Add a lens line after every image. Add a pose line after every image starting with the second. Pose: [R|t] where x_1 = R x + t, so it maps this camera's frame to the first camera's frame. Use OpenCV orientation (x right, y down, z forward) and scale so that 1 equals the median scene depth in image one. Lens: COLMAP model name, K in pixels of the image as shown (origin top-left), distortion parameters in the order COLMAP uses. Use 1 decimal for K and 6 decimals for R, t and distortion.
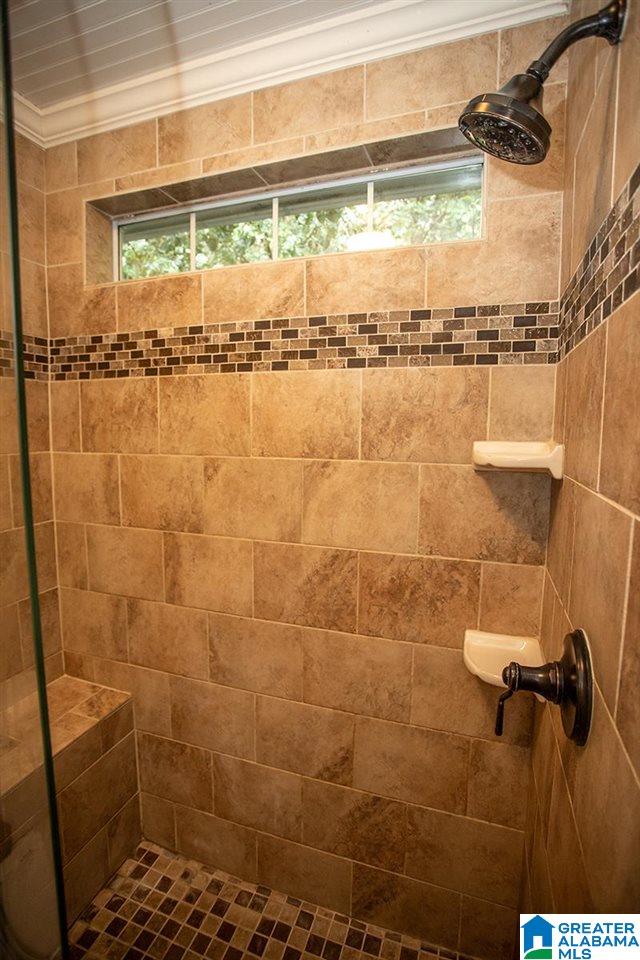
lens RADIAL K [[474.4, 0, 321.8], [0, 474.4, 479.5], [0, 0, 1]] dist [-0.077536, 0.031348]
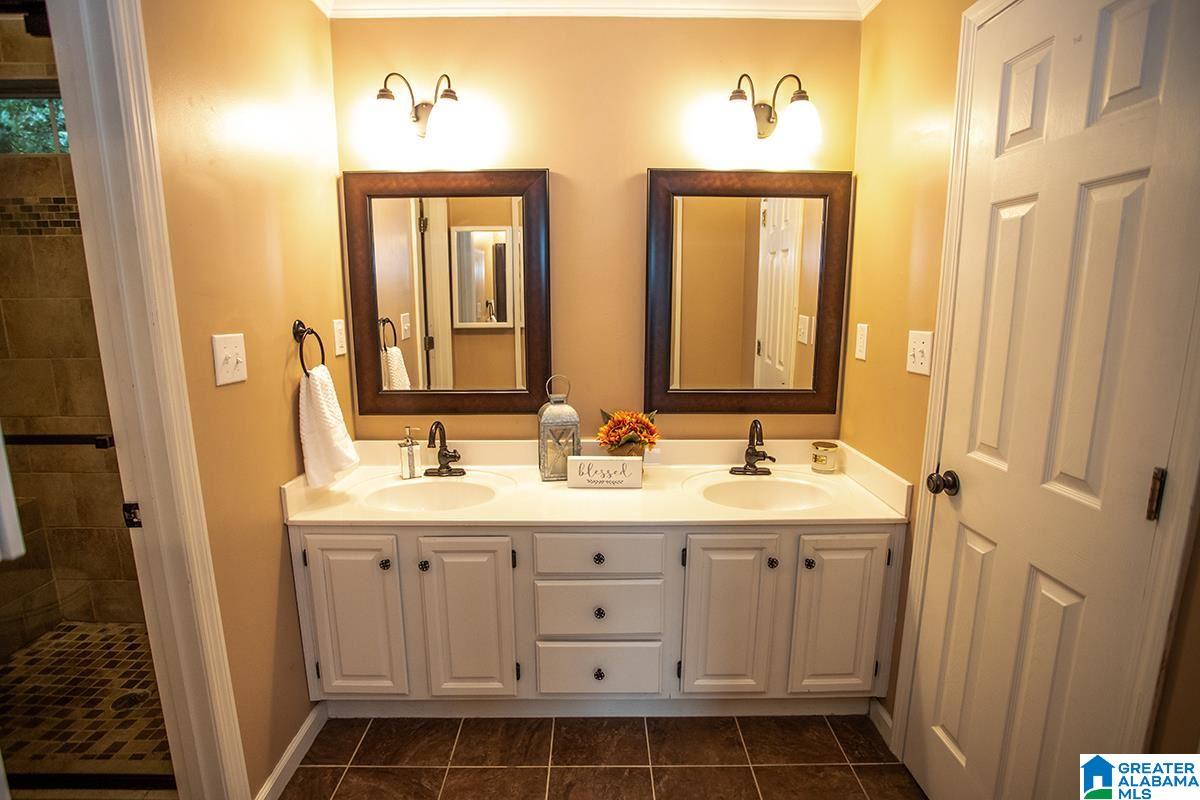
lens RADIAL K [[593.0, 0, 601.3], [0, 593.0, 401.4], [0, 0, 1]] dist [-0.077536, 0.031348]
pose [[0.942393, -0.068763, 0.327364, 0.610672], [0.045036, 0.995815, 0.079525, 0.184825], [-0.331463, -0.060200, 0.941546, -1.036588]]
